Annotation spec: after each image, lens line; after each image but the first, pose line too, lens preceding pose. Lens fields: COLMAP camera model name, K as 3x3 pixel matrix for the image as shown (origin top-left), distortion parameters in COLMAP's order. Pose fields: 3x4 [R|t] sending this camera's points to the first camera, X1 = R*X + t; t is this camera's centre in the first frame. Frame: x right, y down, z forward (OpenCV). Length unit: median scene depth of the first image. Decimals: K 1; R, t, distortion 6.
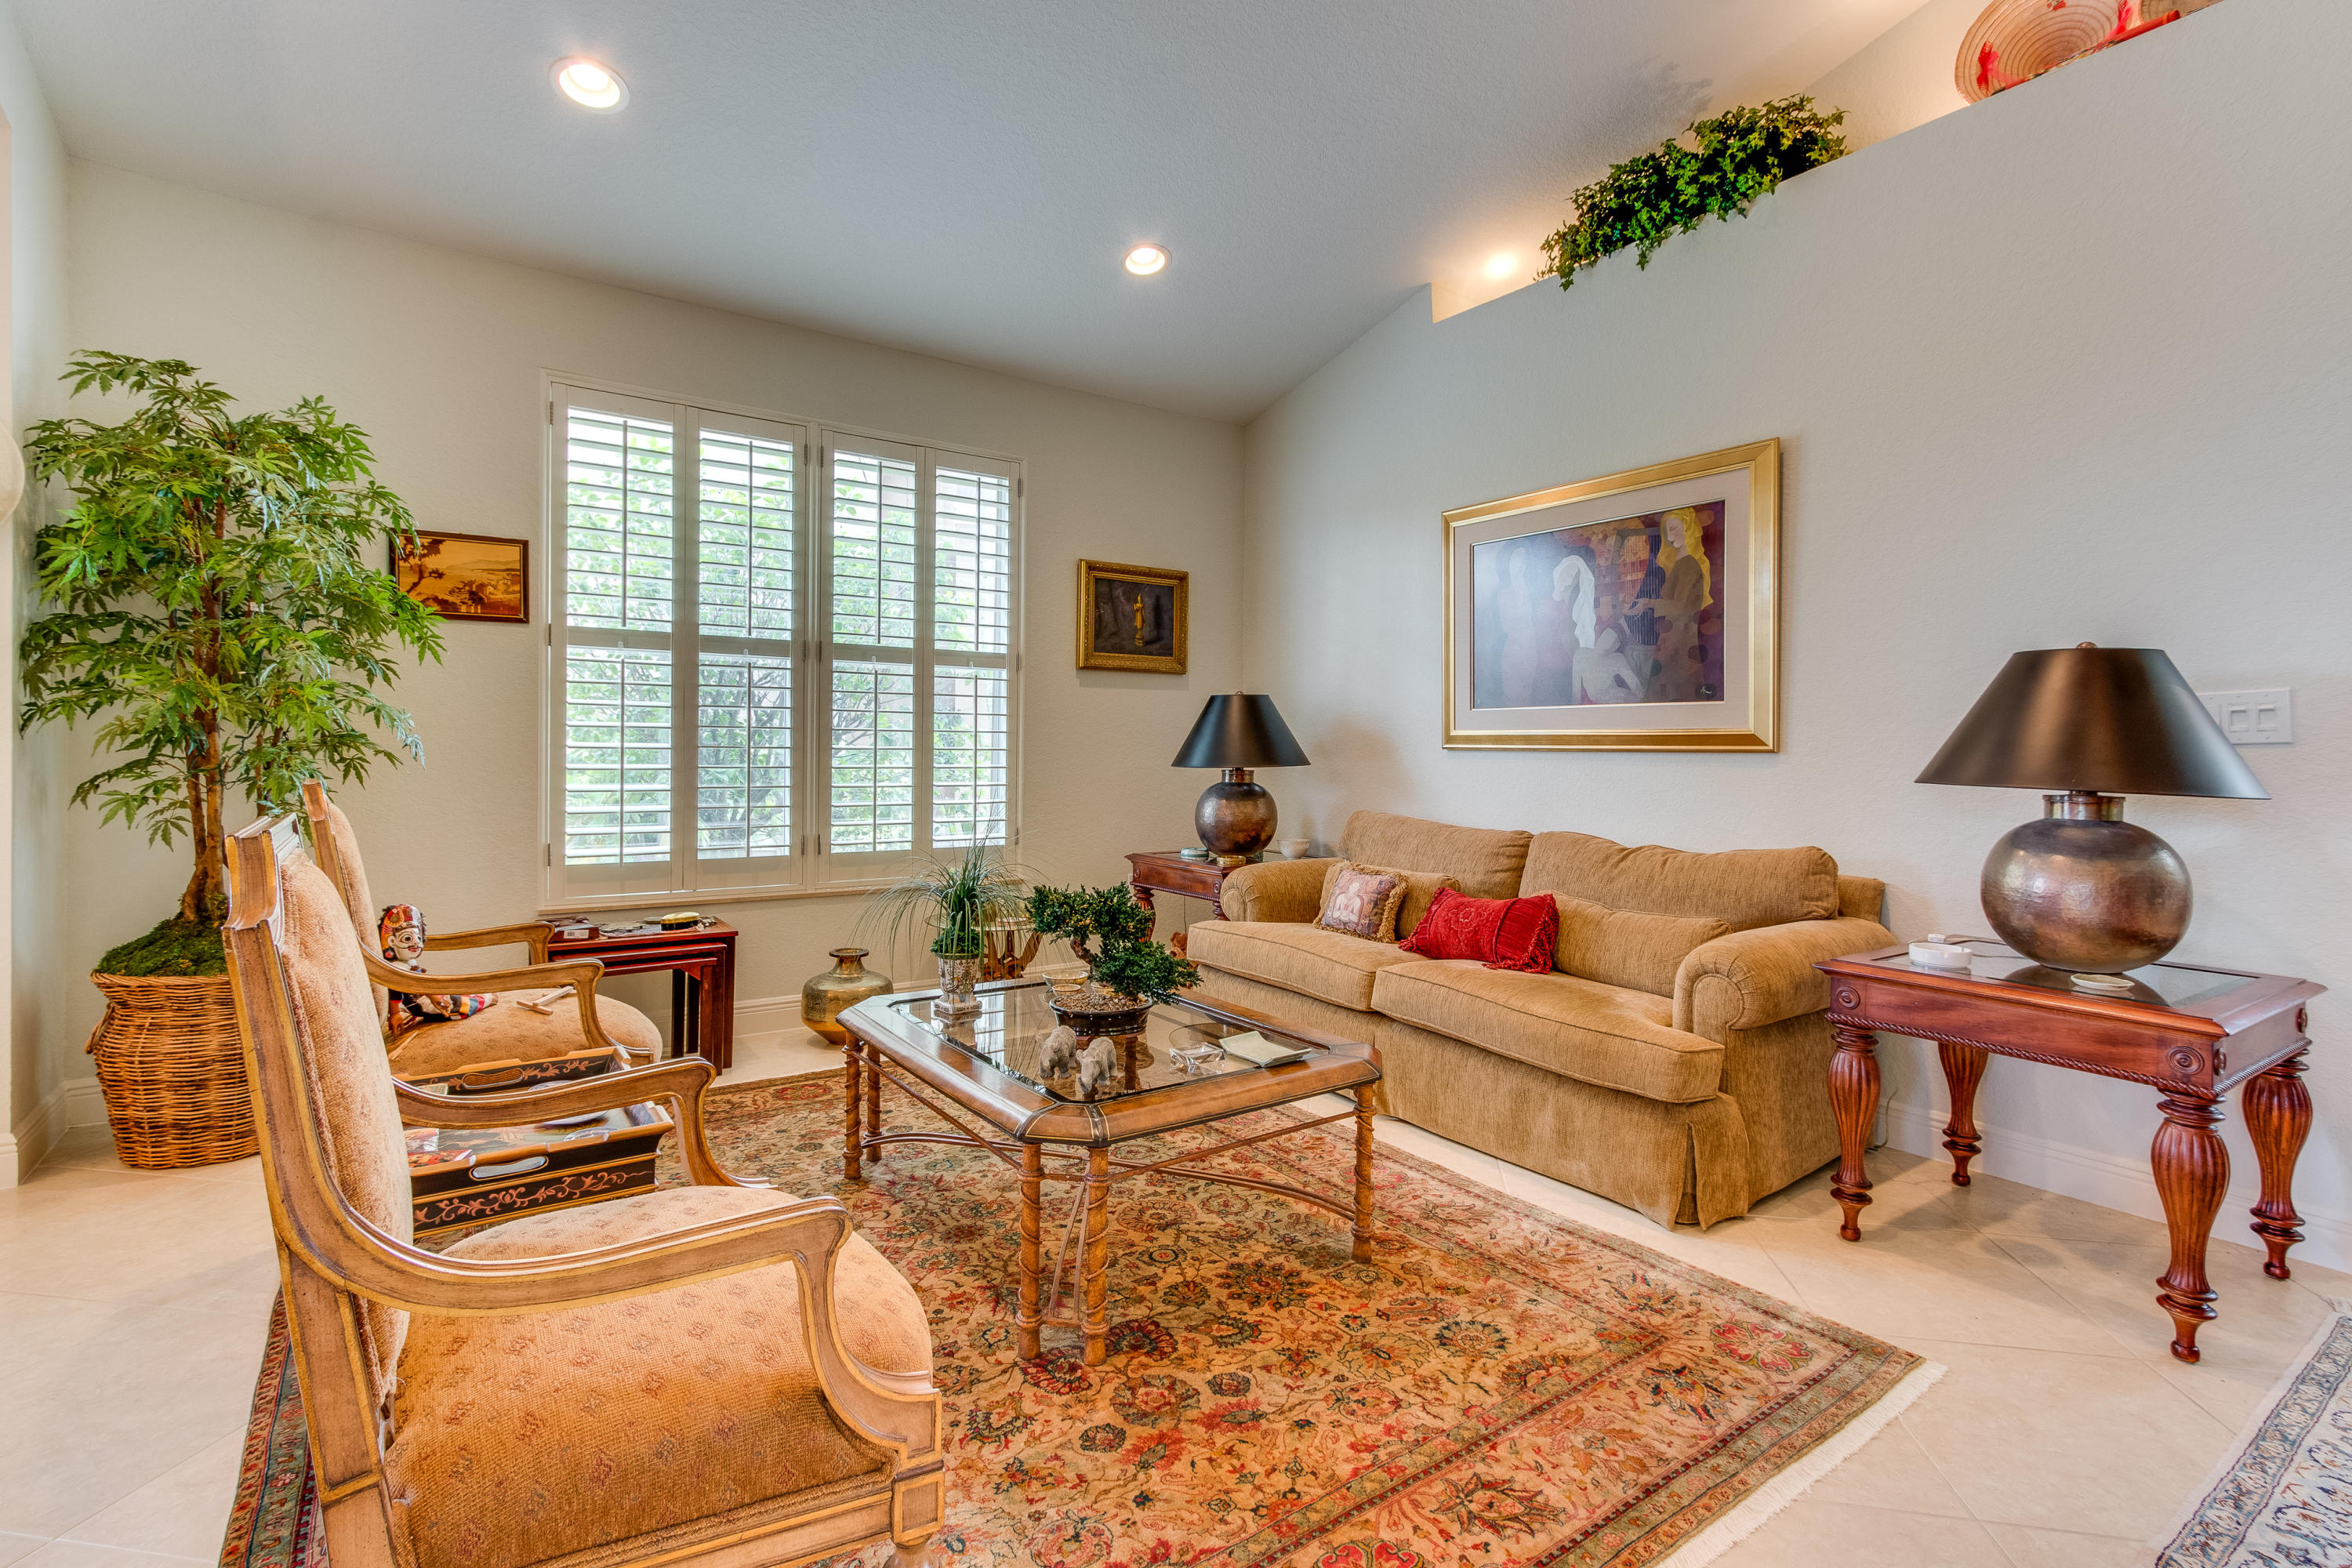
lens RADIAL K [[1071.7, 0, 1195.5], [0, 1071.7, 760.0], [0, 0, 1]] dist [-0.004179, 0.003698]
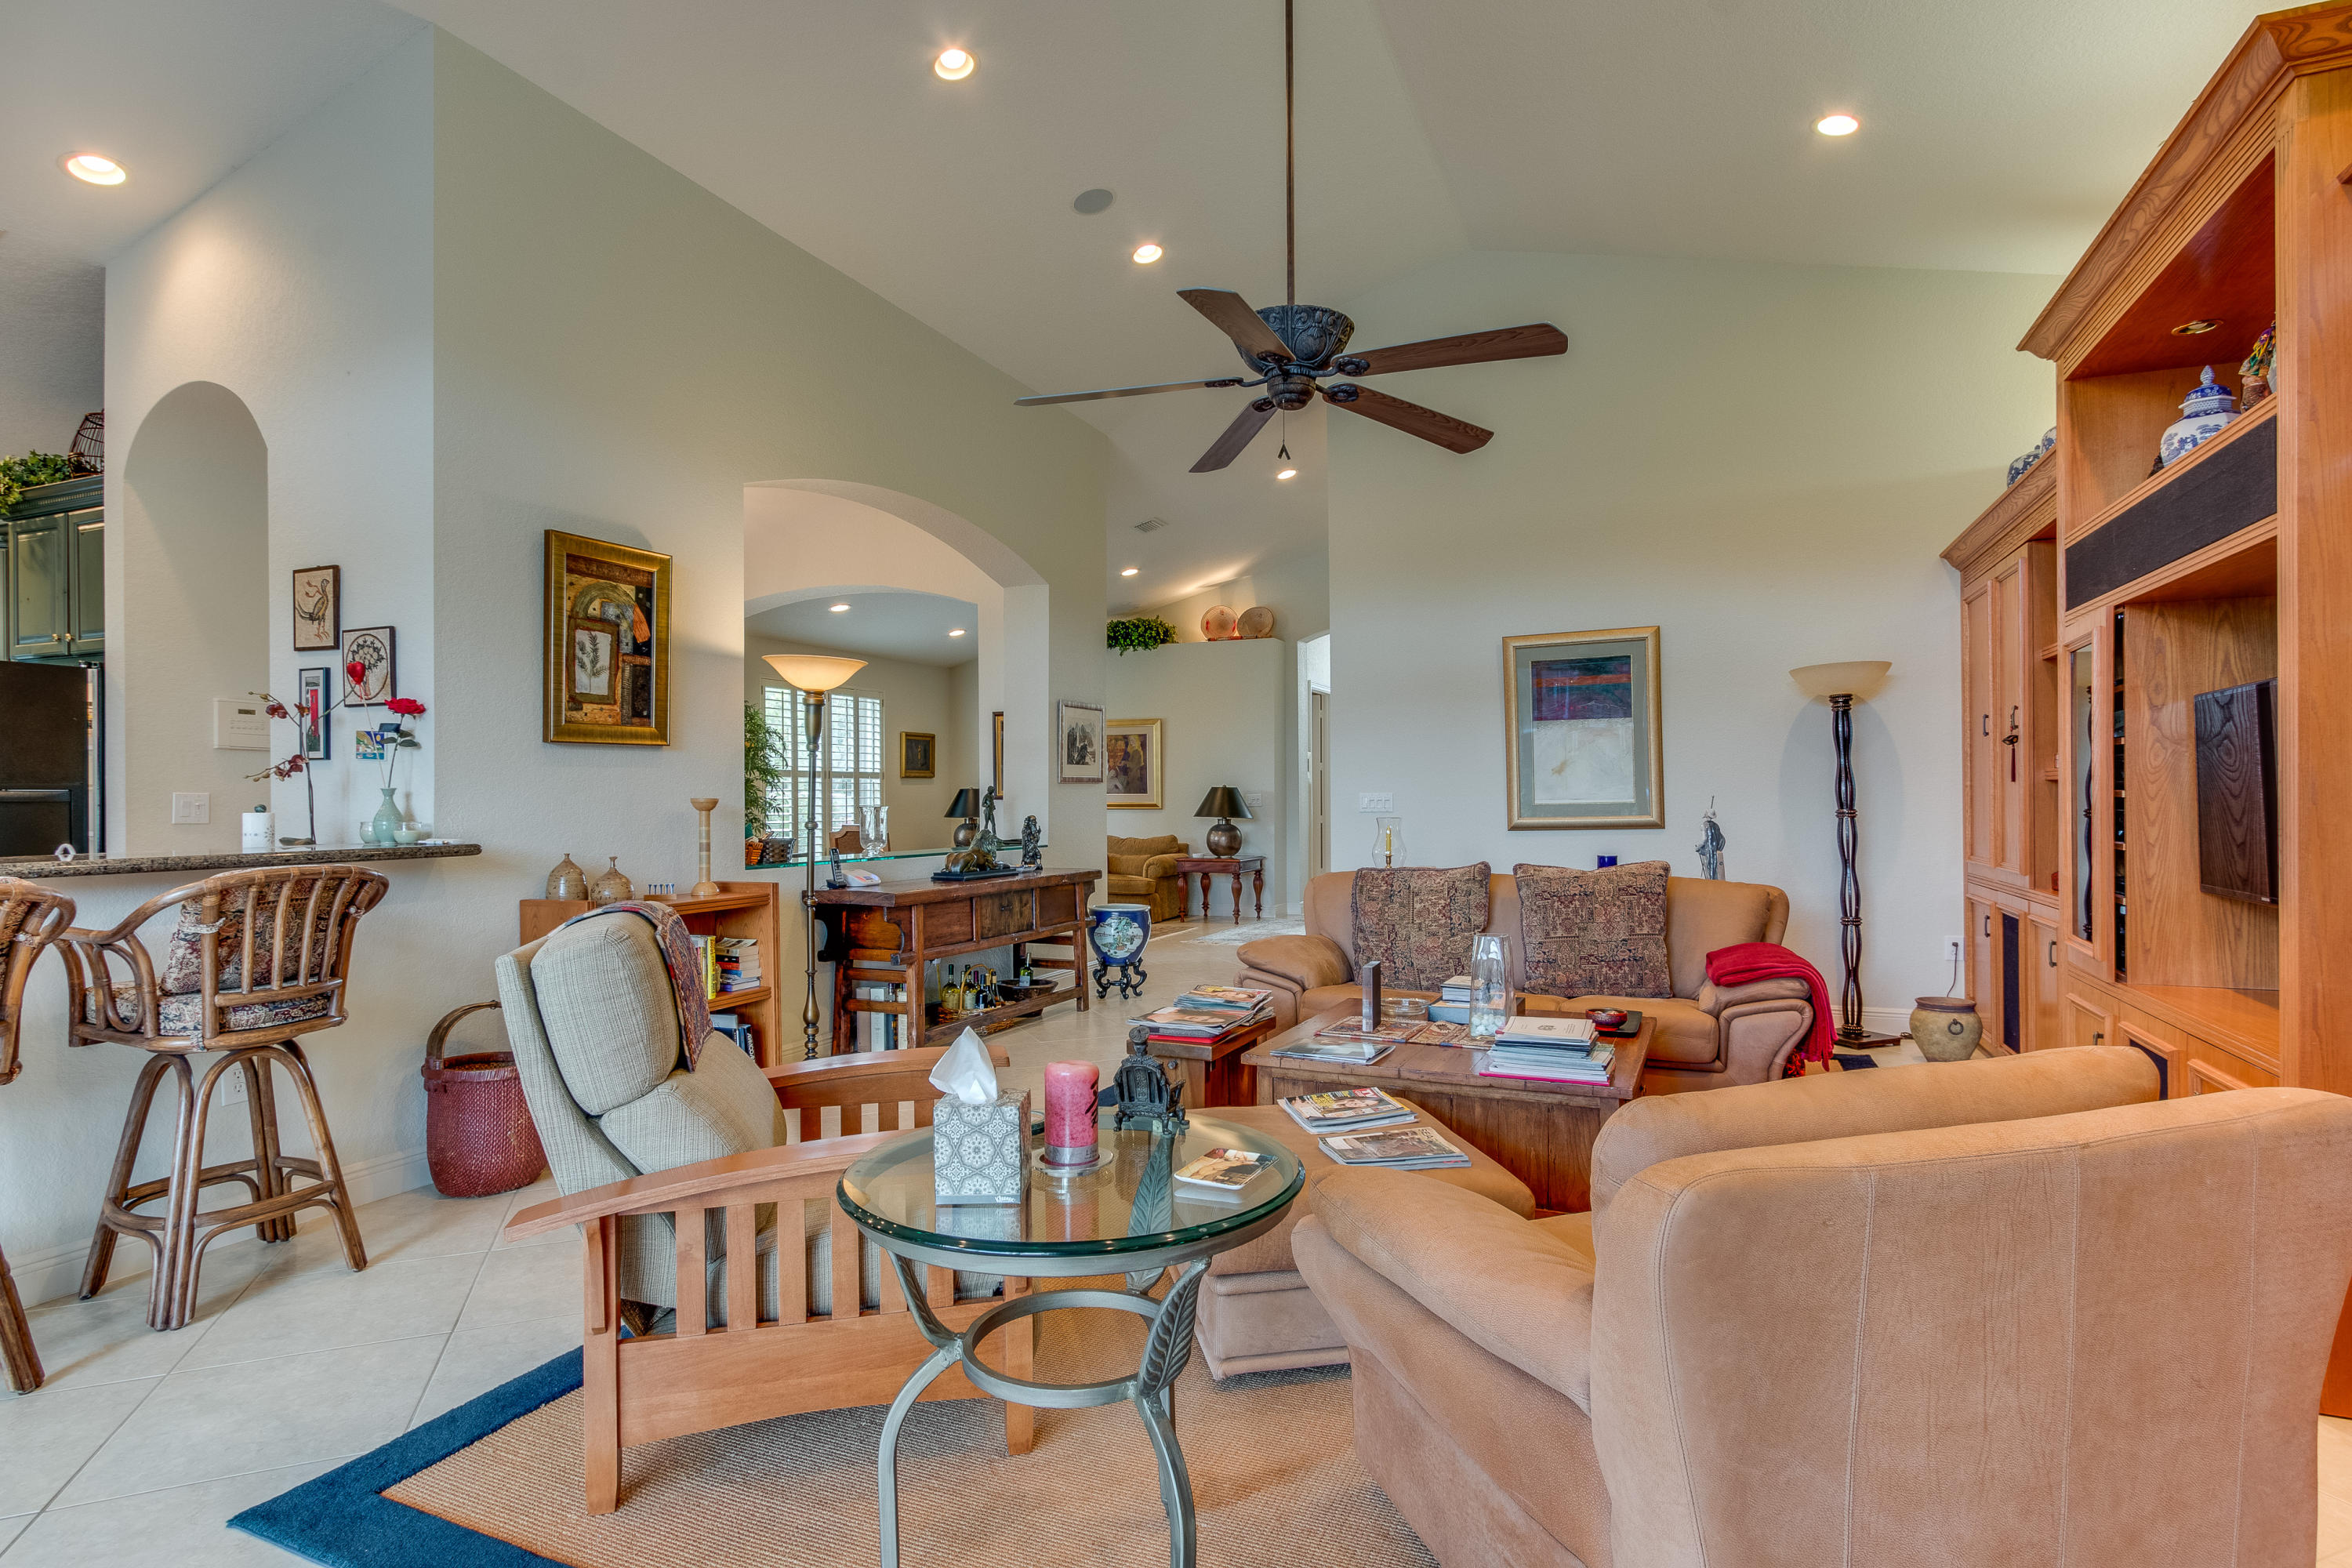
lens RADIAL K [[1180.9, 0, 1169.3], [0, 1180.9, 801.1], [0, 0, 1]] dist [-0.011062, 0.000569]
pose [[0.852914, -0.016516, 0.521790, -1.310632], [0.018127, 0.999834, 0.002017, -0.036747], [-0.521736, 0.007738, 0.853072, -2.083118]]
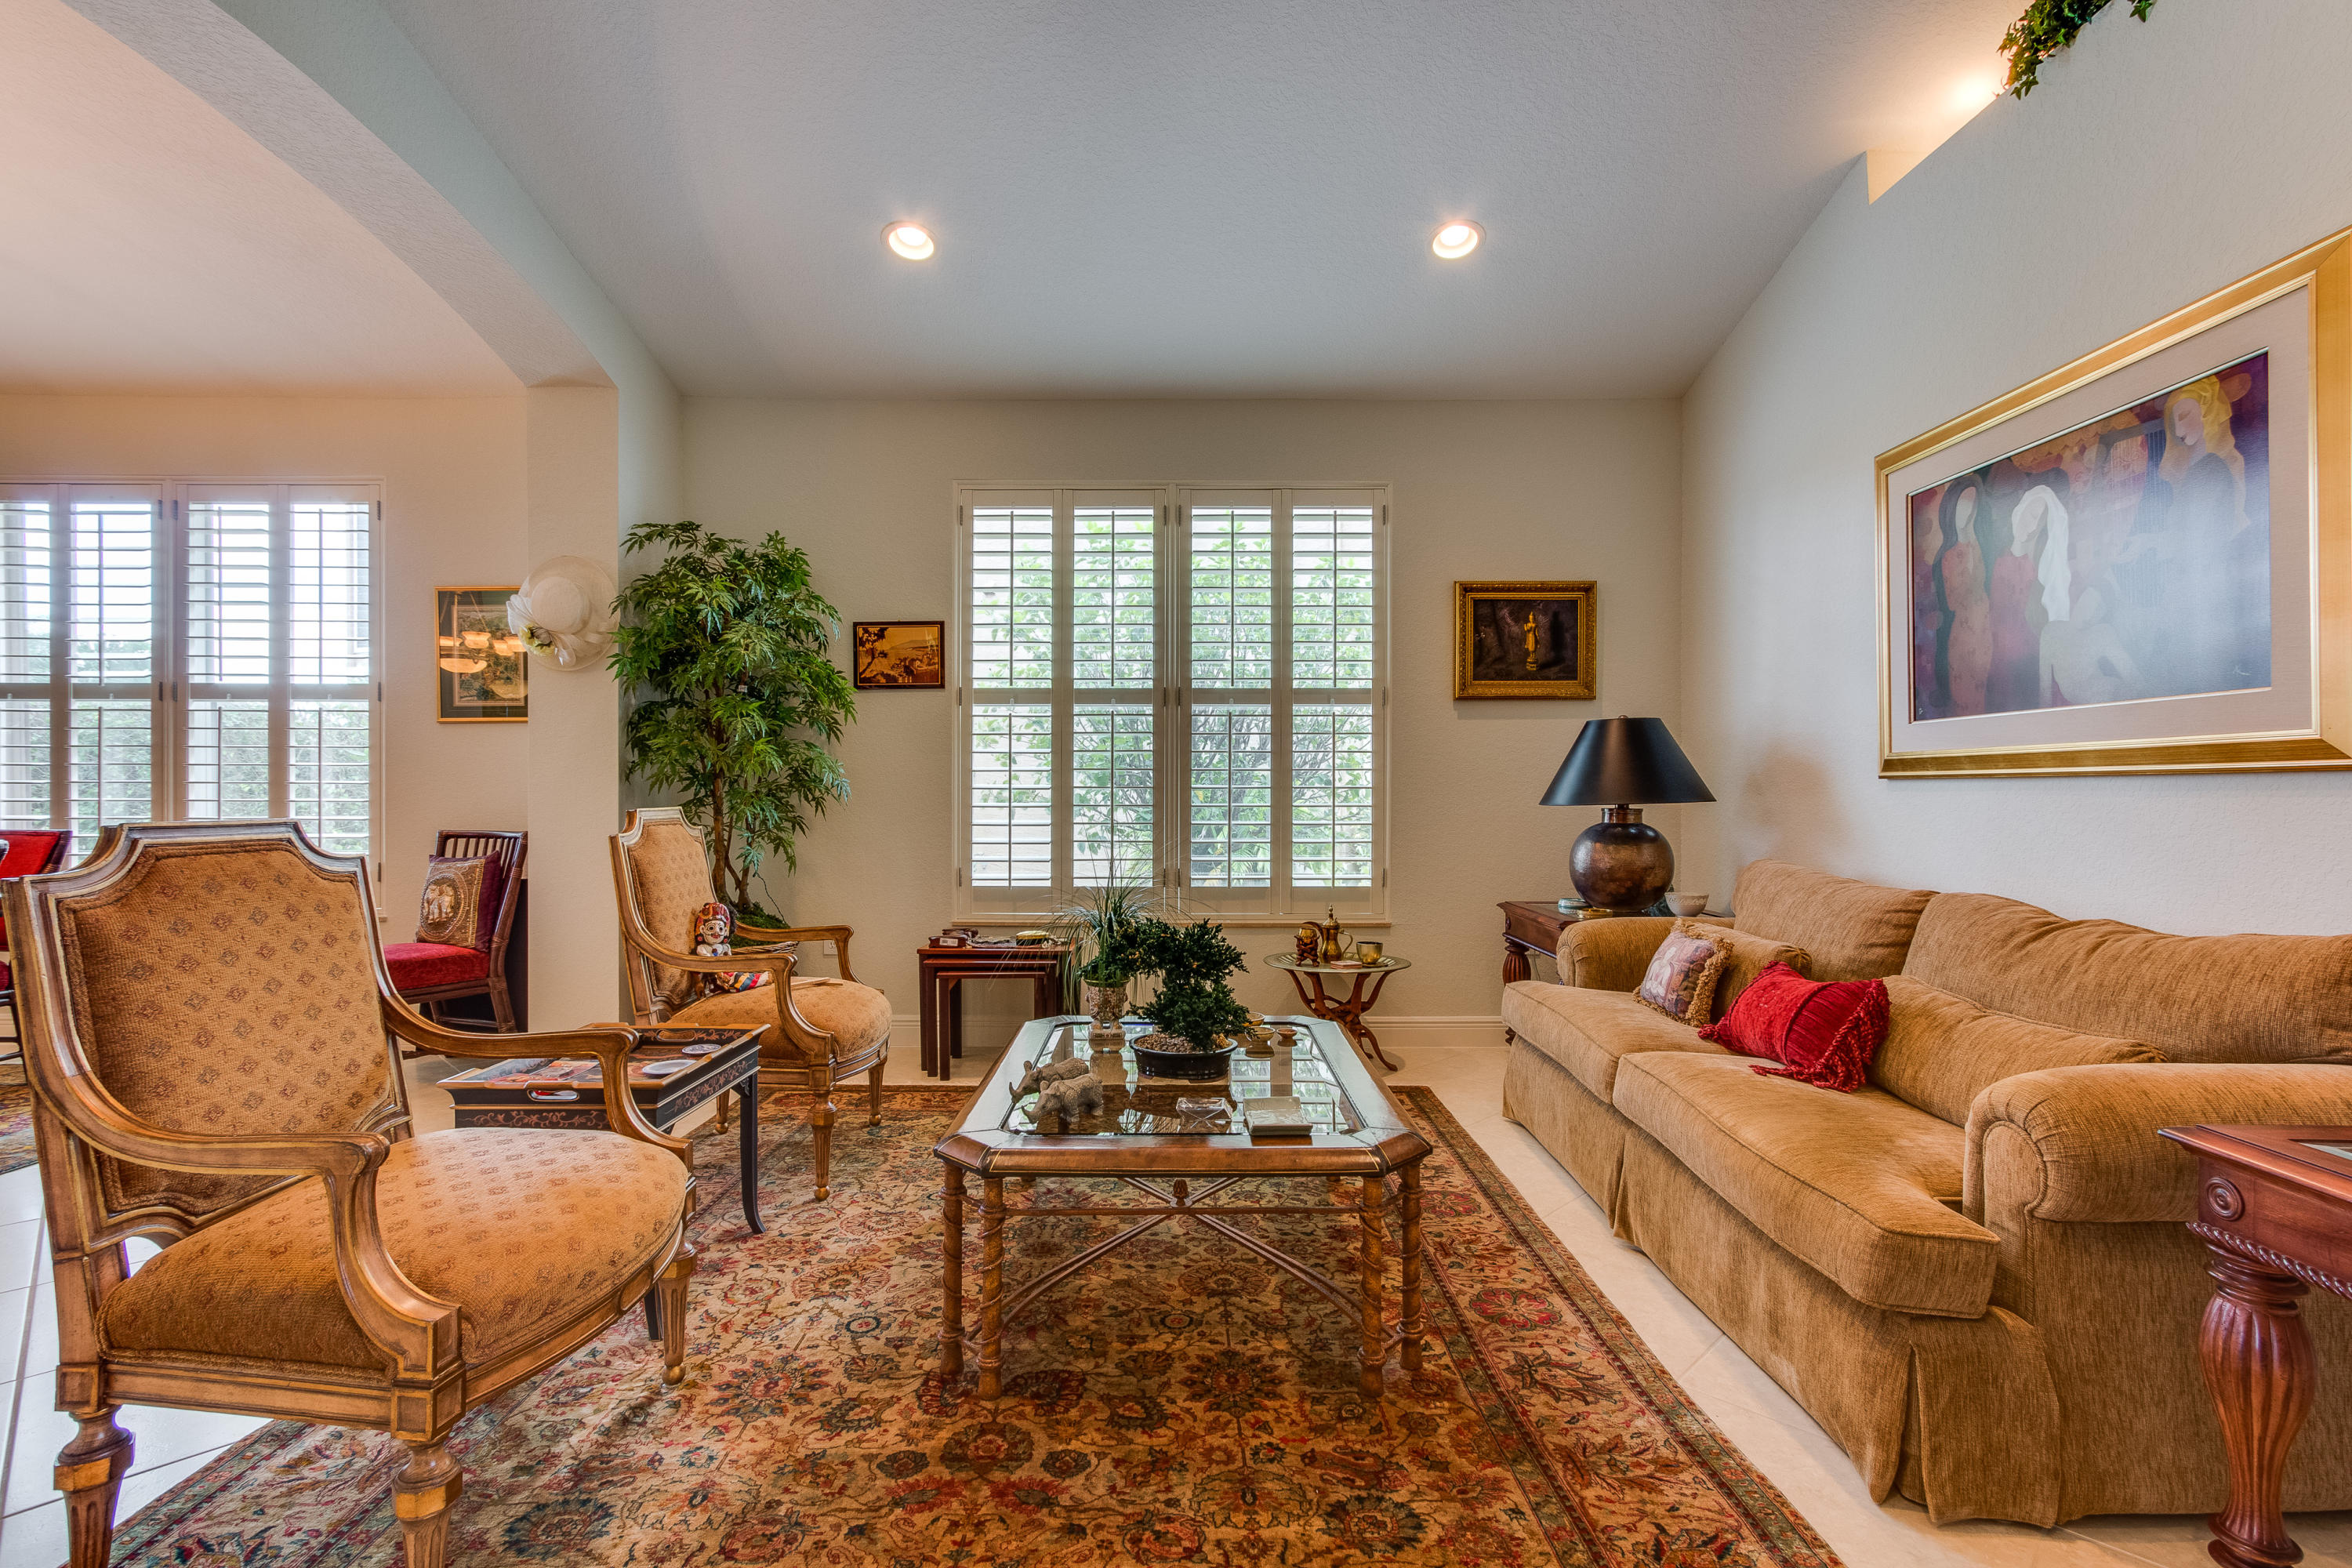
lens RADIAL K [[1071.7, 0, 1194.1], [0, 1071.7, 803.8], [0, 0, 1]] dist [-0.004179, 0.003698]
pose [[0.819690, -0.003869, -0.572794, 0.320177], [0.001757, 0.999989, -0.004240, 0.011474], [0.572805, 0.002469, 0.819688, 0.153279]]
